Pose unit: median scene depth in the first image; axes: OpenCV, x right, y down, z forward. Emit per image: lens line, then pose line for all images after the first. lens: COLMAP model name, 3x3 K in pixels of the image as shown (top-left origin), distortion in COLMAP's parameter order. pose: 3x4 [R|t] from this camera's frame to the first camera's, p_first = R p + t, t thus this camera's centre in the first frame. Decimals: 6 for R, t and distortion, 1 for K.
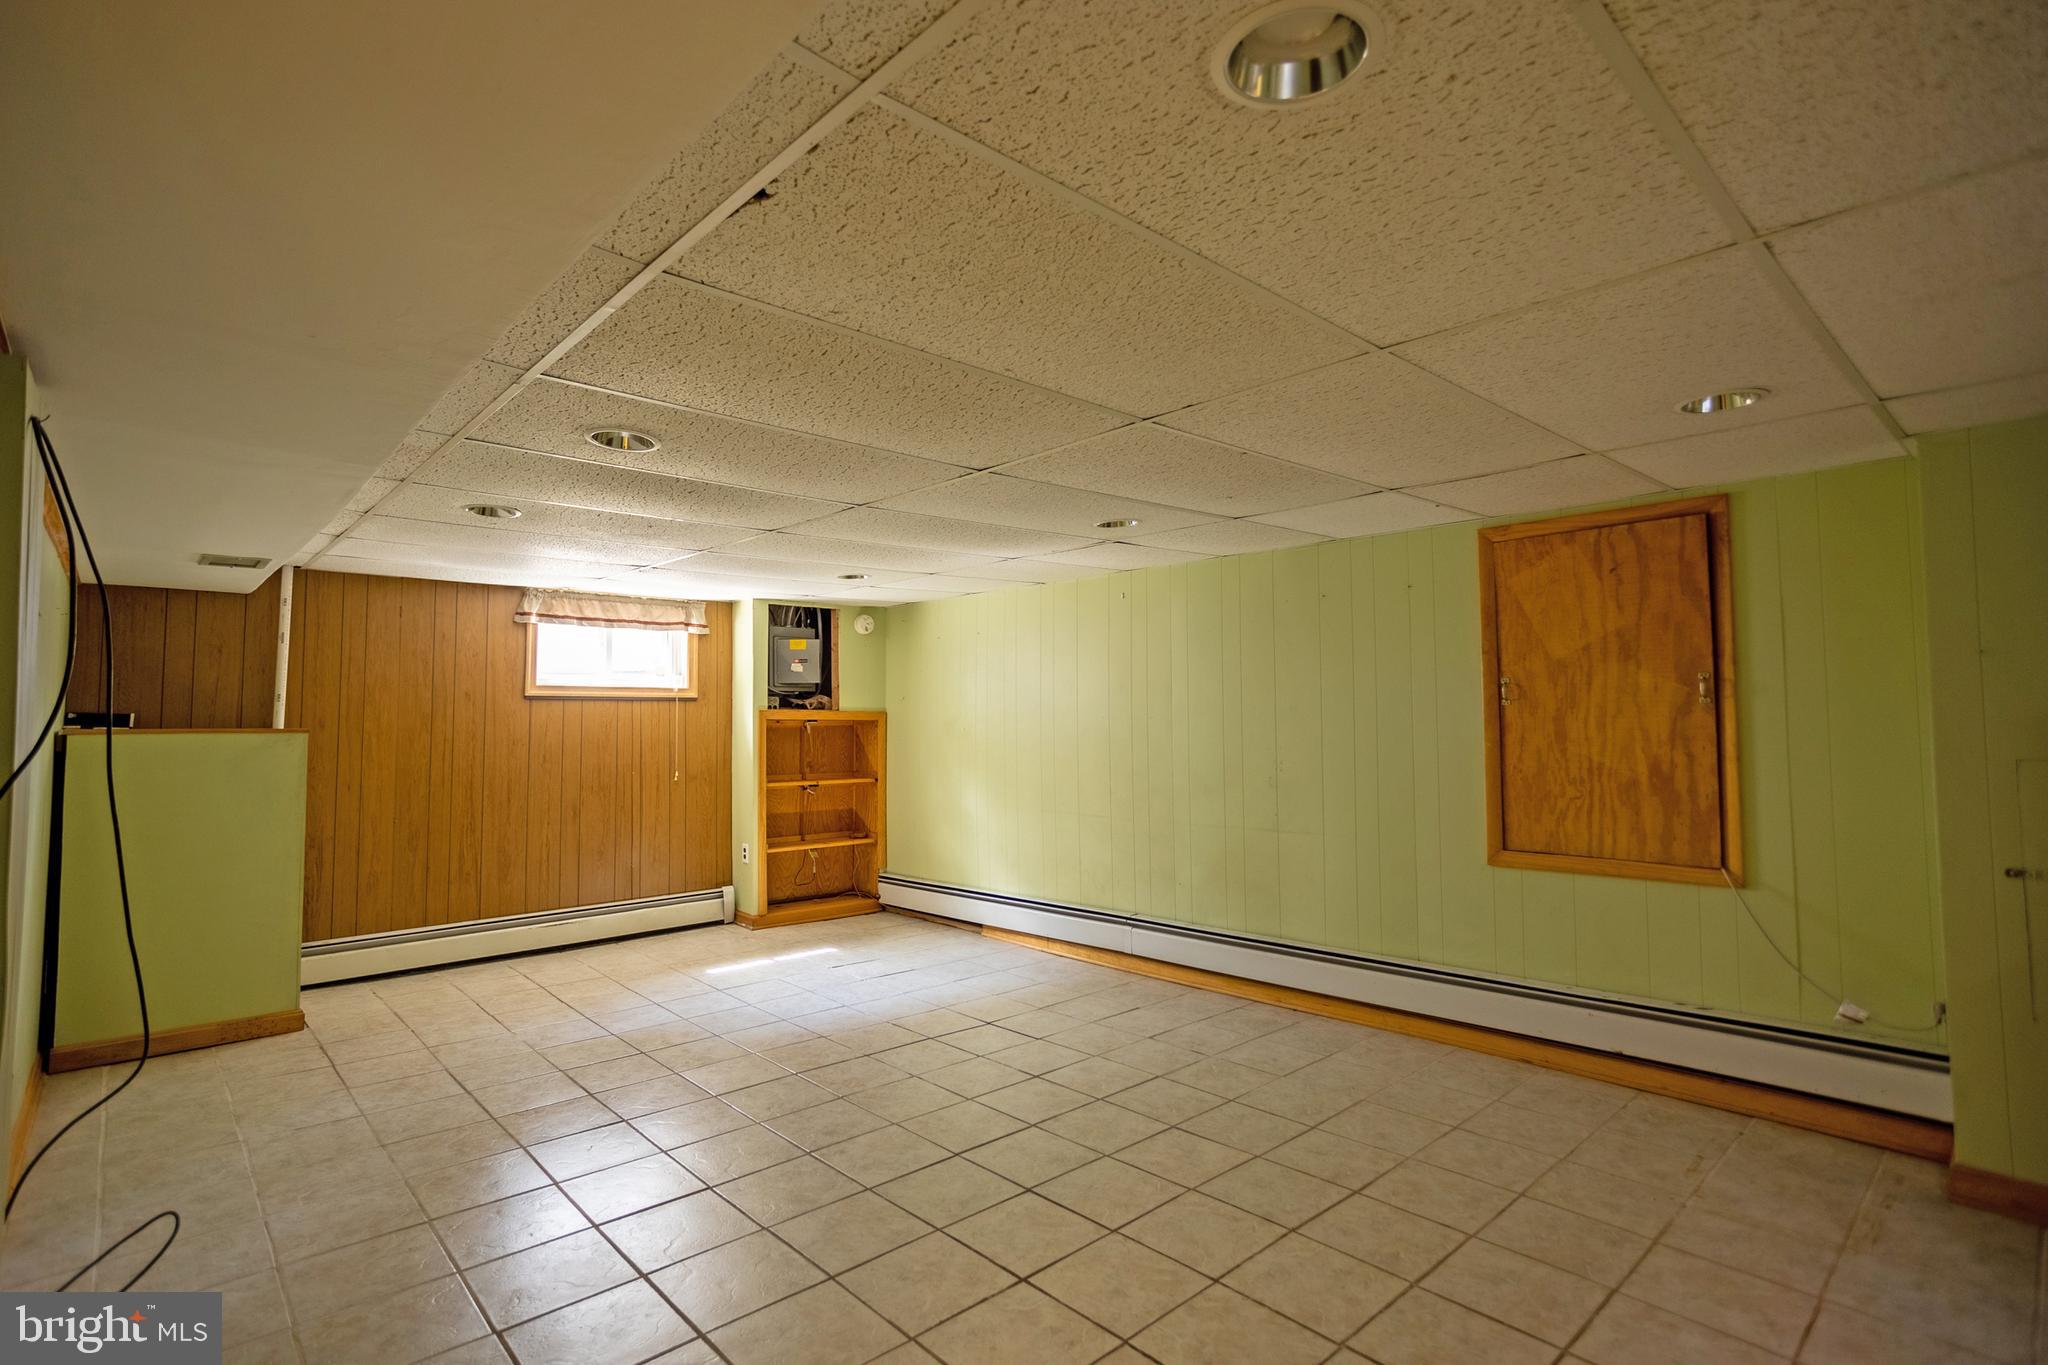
lens RADIAL K [[988.4, 0, 1021.1], [0, 988.4, 671.2], [0, 0, 1]] dist [-0.033345, 0.018831]
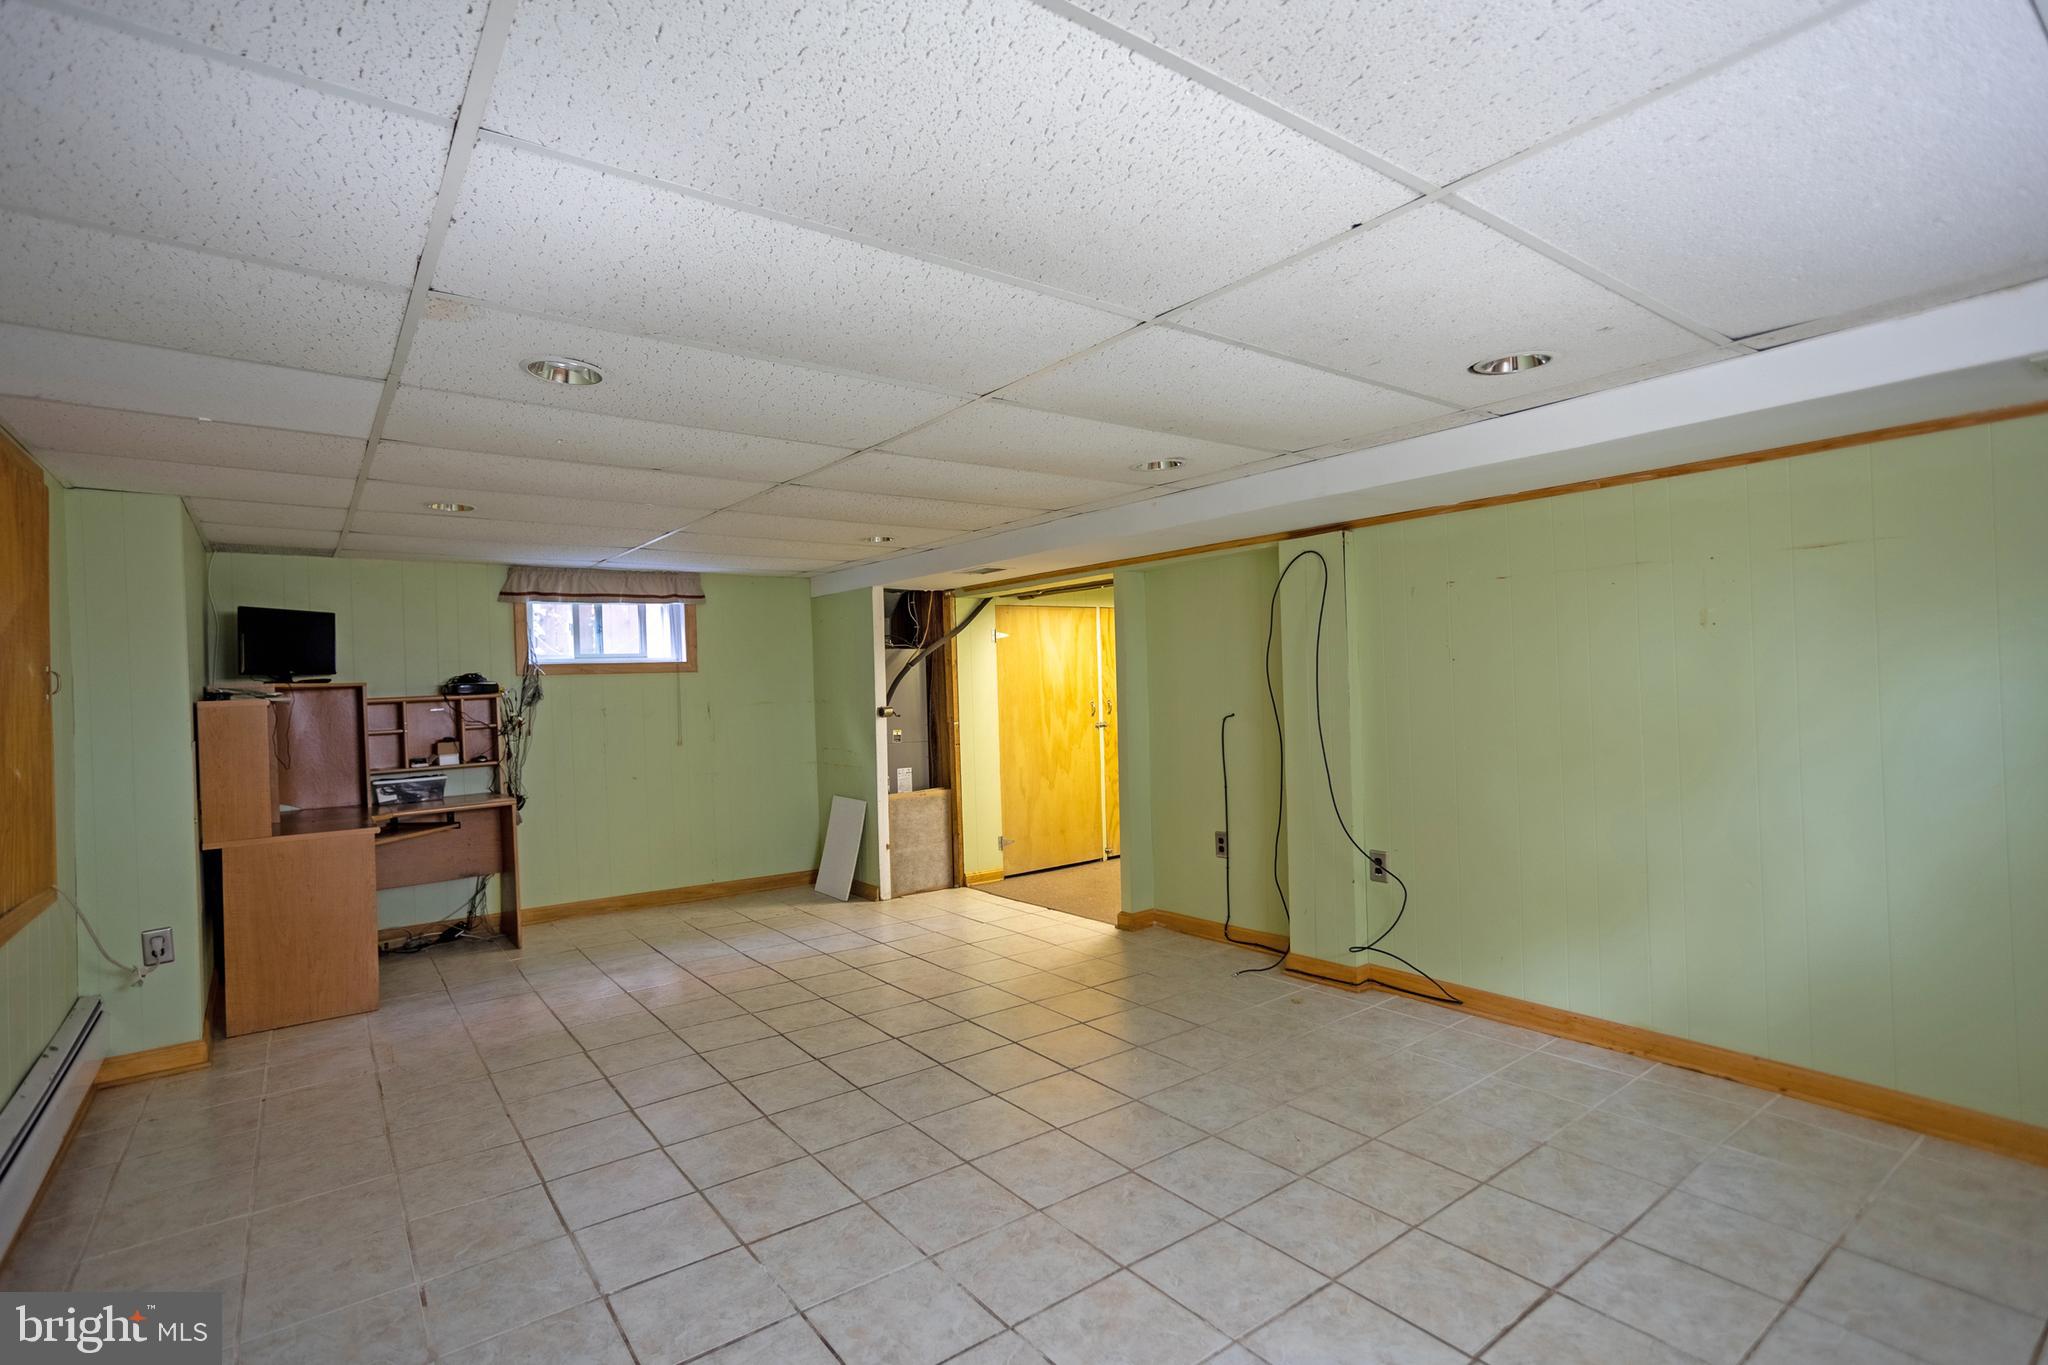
lens RADIAL K [[988.4, 0, 1027.3], [0, 988.4, 678.2], [0, 0, 1]] dist [-0.033345, 0.018831]
pose [[-0.994566, 0.038401, 0.096764, -0.176125], [0.033244, 0.997968, -0.054361, 0.058299], [-0.098654, -0.050849, -0.993822, 1.176461]]
